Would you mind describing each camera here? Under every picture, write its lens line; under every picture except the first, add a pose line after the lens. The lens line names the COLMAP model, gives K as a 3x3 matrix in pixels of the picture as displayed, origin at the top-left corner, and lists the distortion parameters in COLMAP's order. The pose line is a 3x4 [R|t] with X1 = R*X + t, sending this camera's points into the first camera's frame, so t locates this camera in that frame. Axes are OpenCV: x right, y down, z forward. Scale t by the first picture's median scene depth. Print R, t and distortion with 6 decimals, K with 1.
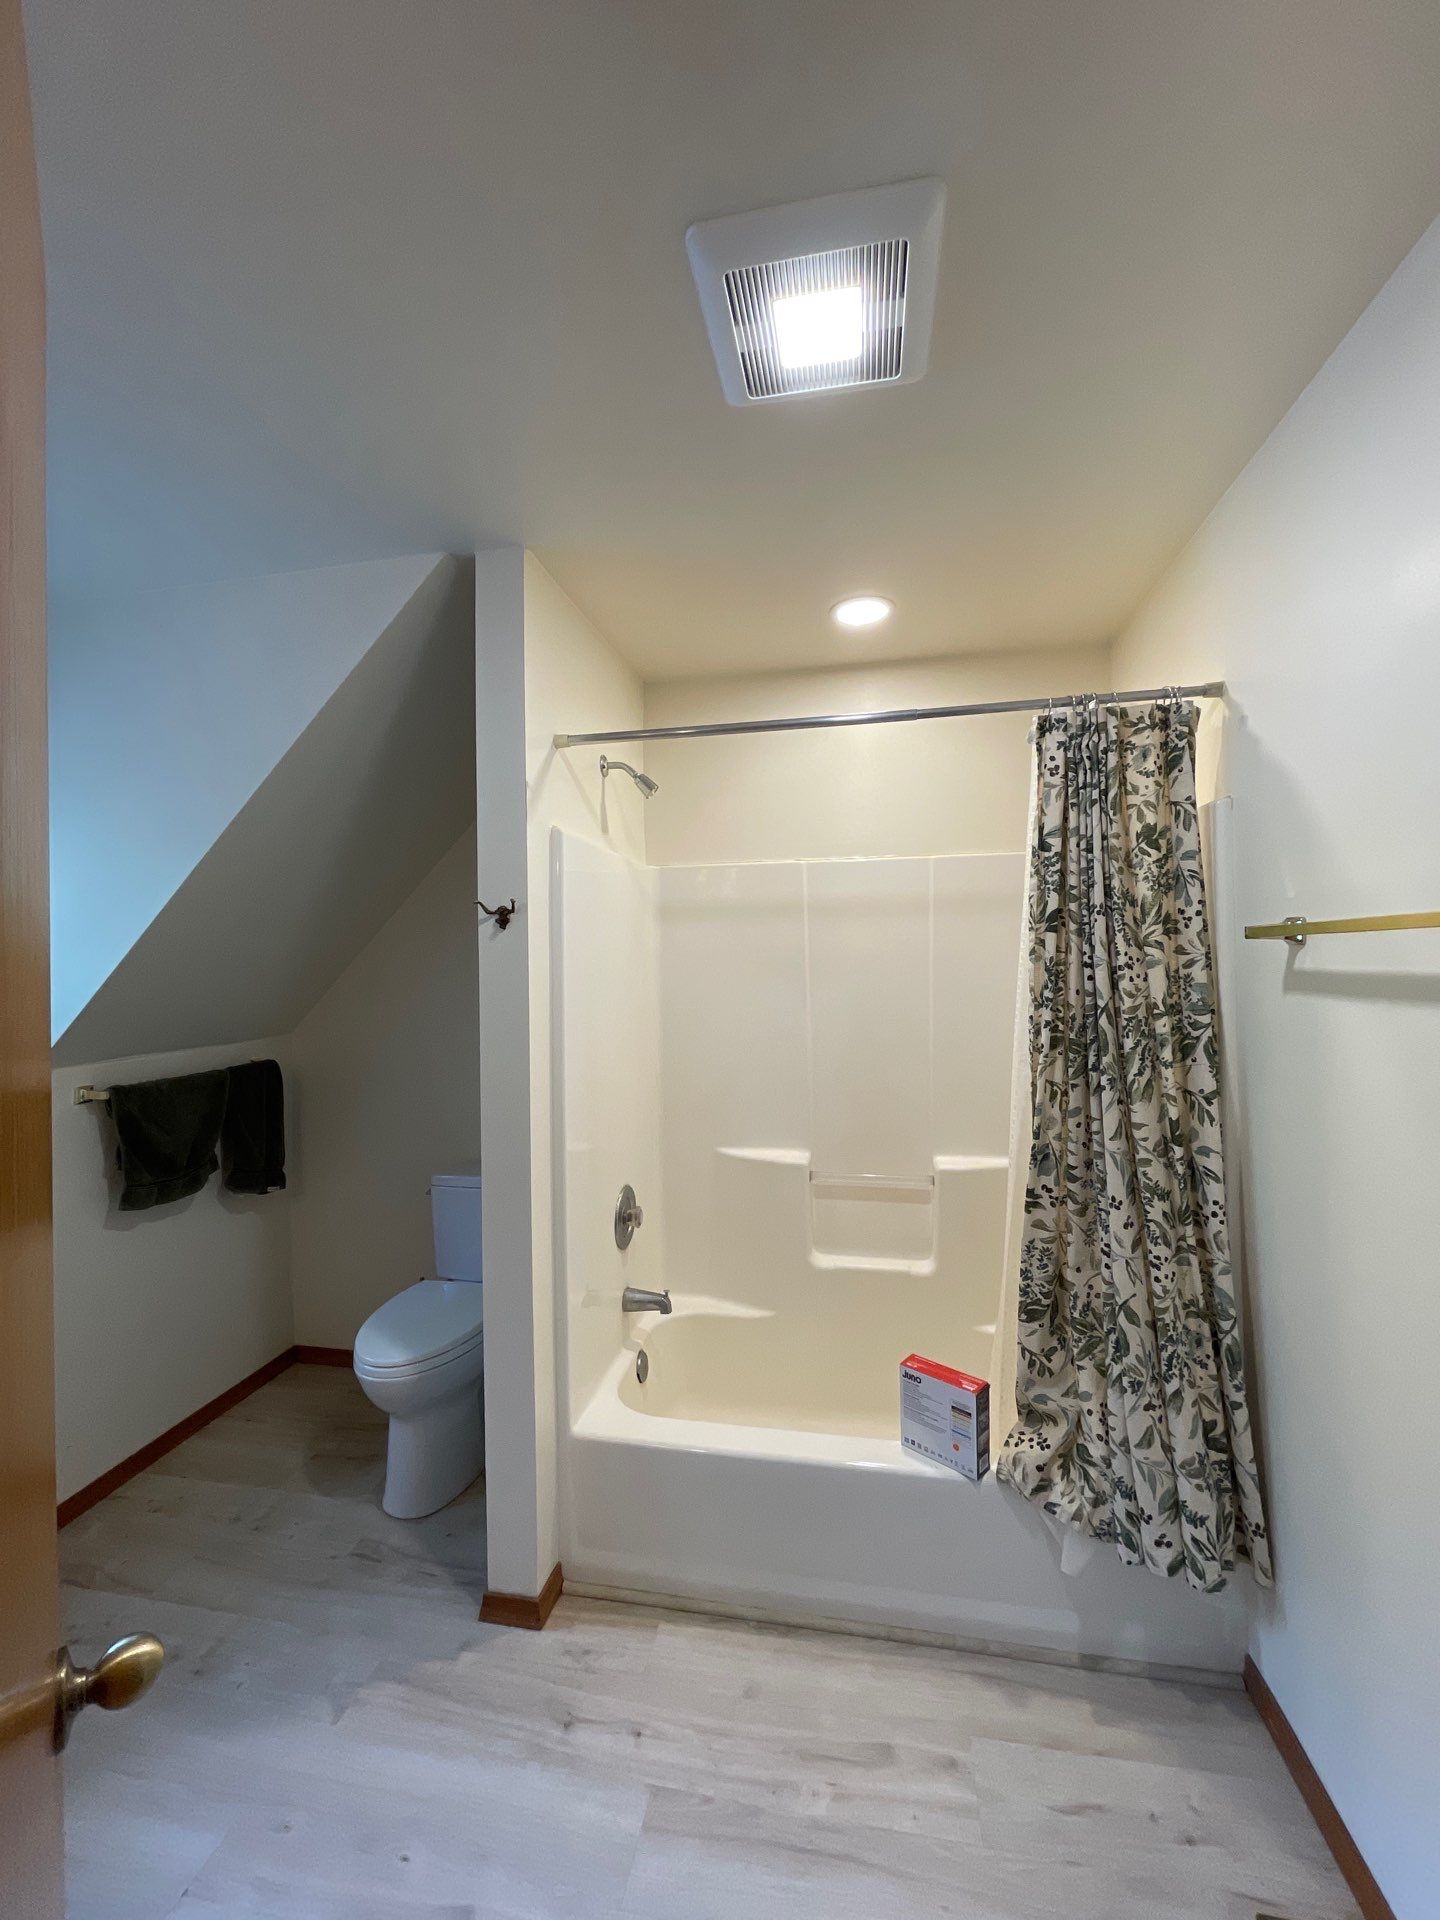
lens RADIAL K [[759.4, 0, 731.6], [0, 759.4, 956.0], [0, 0, 1]] dist [0.000158, 0.000424]
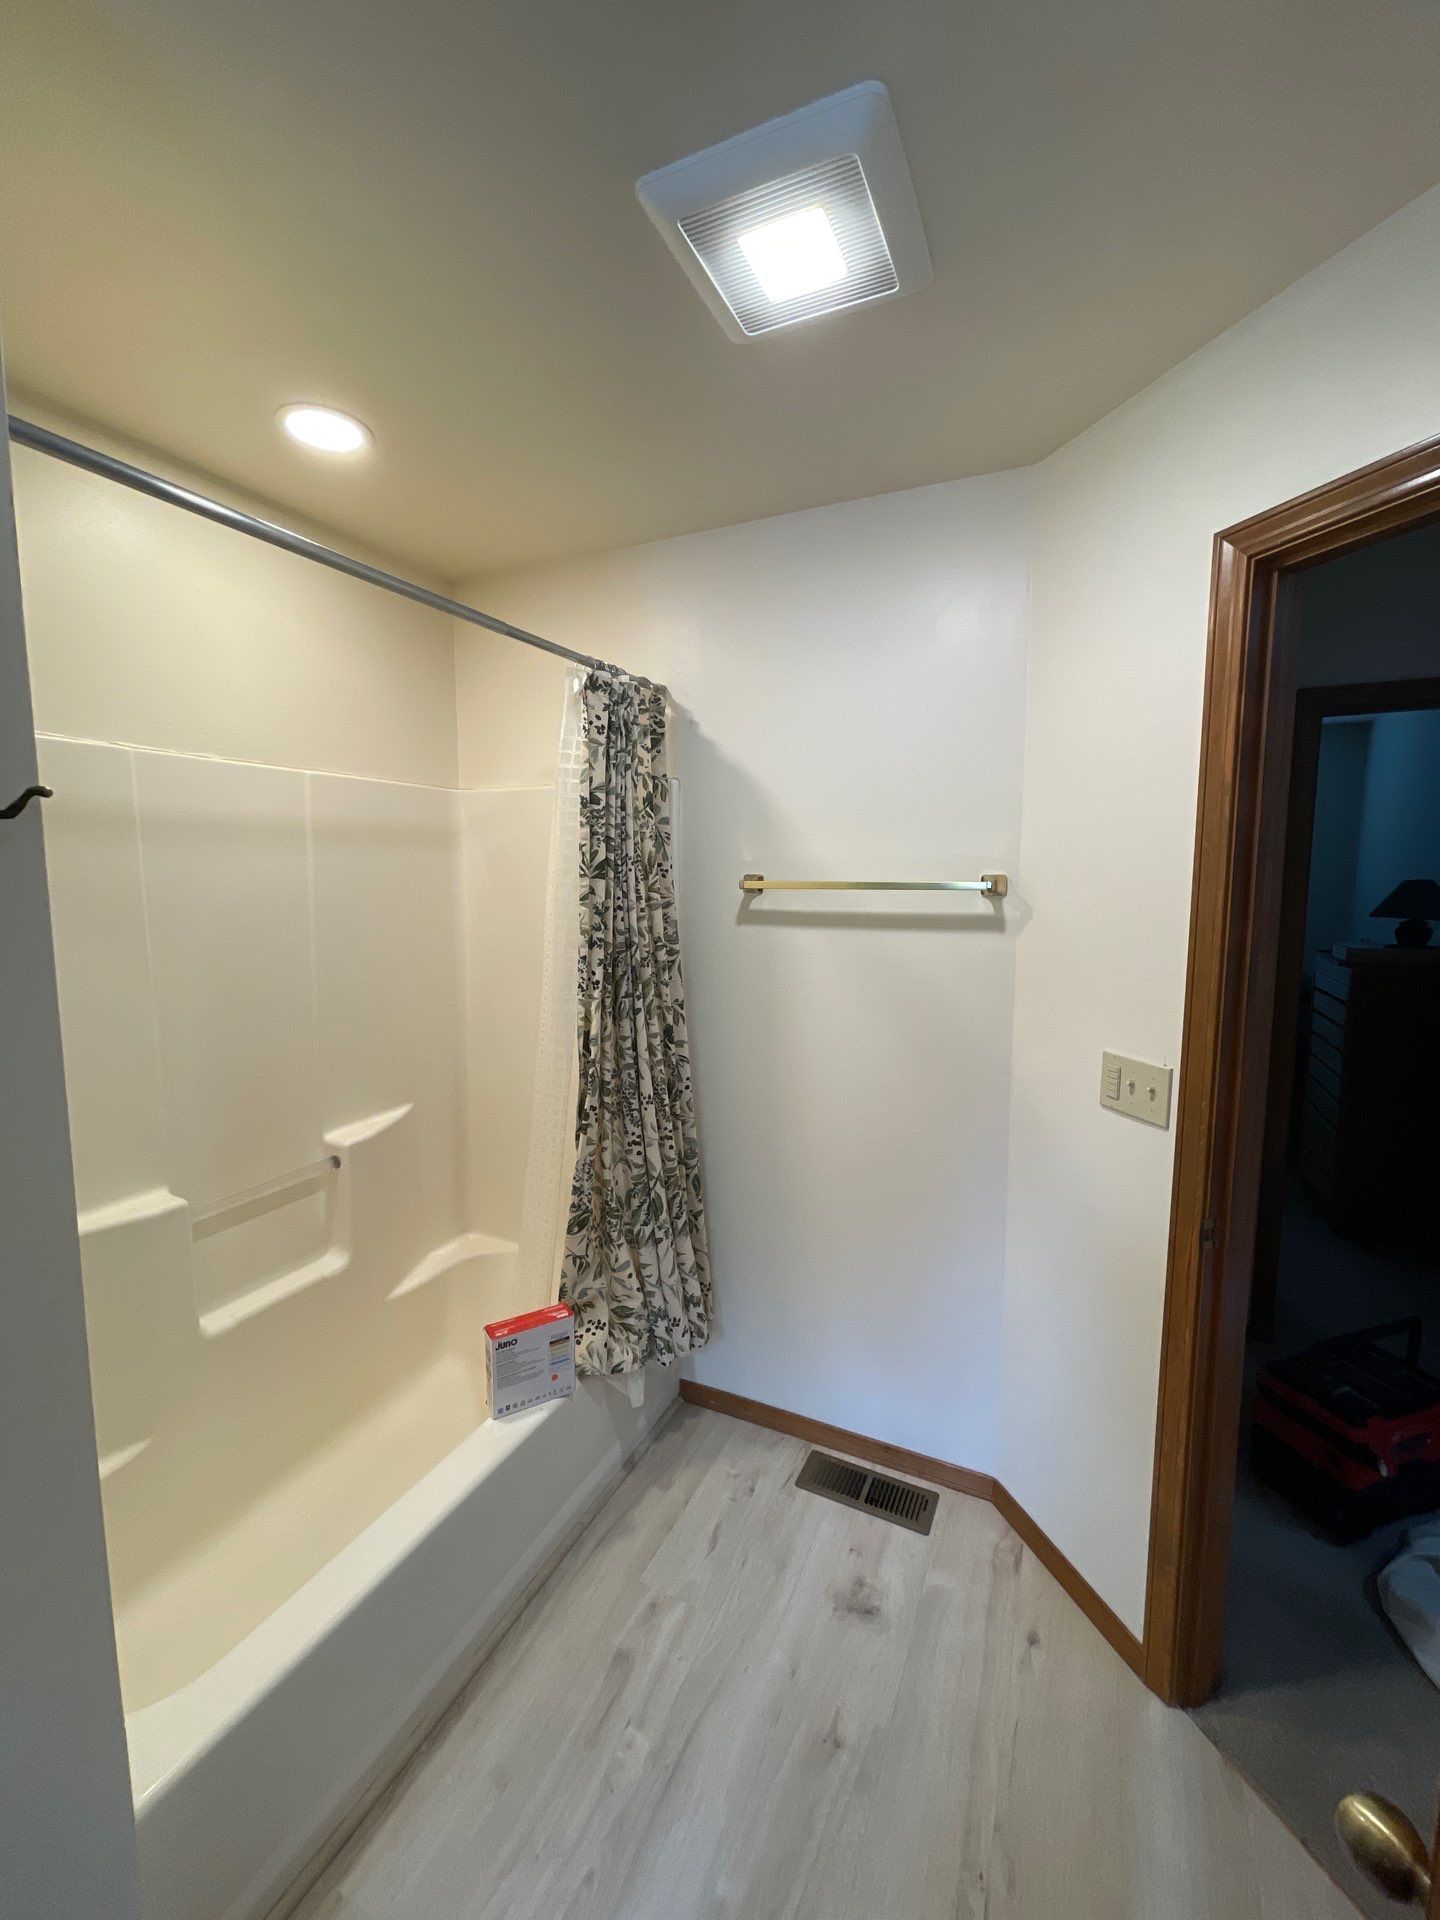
lens RADIAL K [[759.4, 0, 726.2], [0, 759.4, 951.4], [0, 0, 1]] dist [0.000158, 0.000424]
pose [[0.281081, -0.084261, 0.955978, -0.604436], [-0.011365, 0.995776, 0.091110, -0.030113], [-0.959617, -0.036474, 0.278936, 0.527311]]
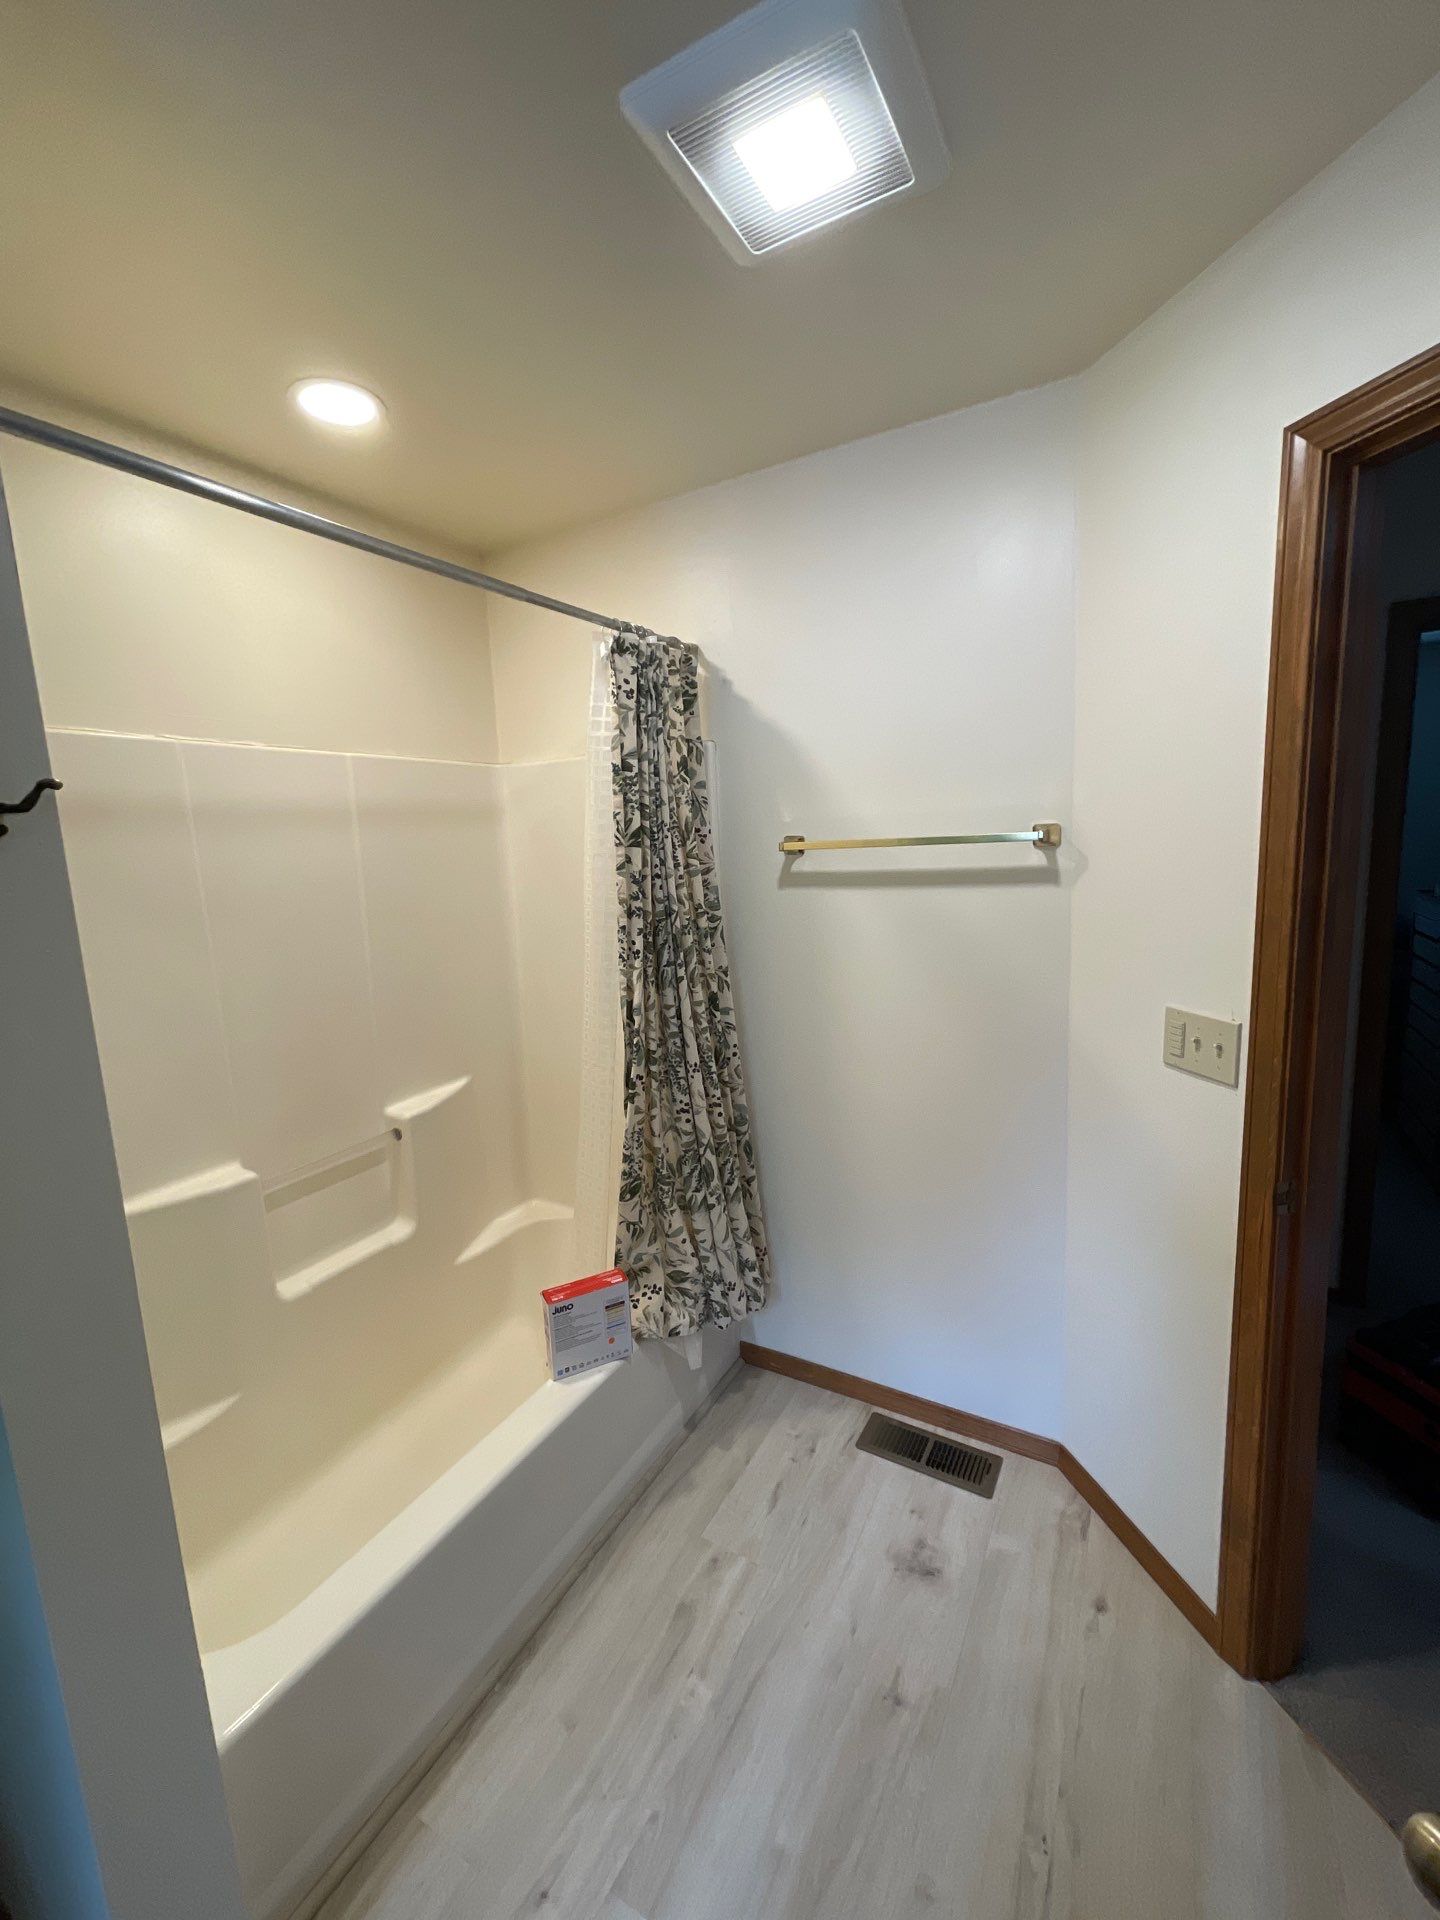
lens RADIAL K [[759.4, 0, 727.9], [0, 759.4, 949.1], [0, 0, 1]] dist [0.000158, 0.000424]
pose [[0.350945, -0.135976, 0.926471, -0.574469], [0.033480, 0.990590, 0.132705, -0.027487], [-0.935797, -0.015554, 0.352195, 0.504851]]
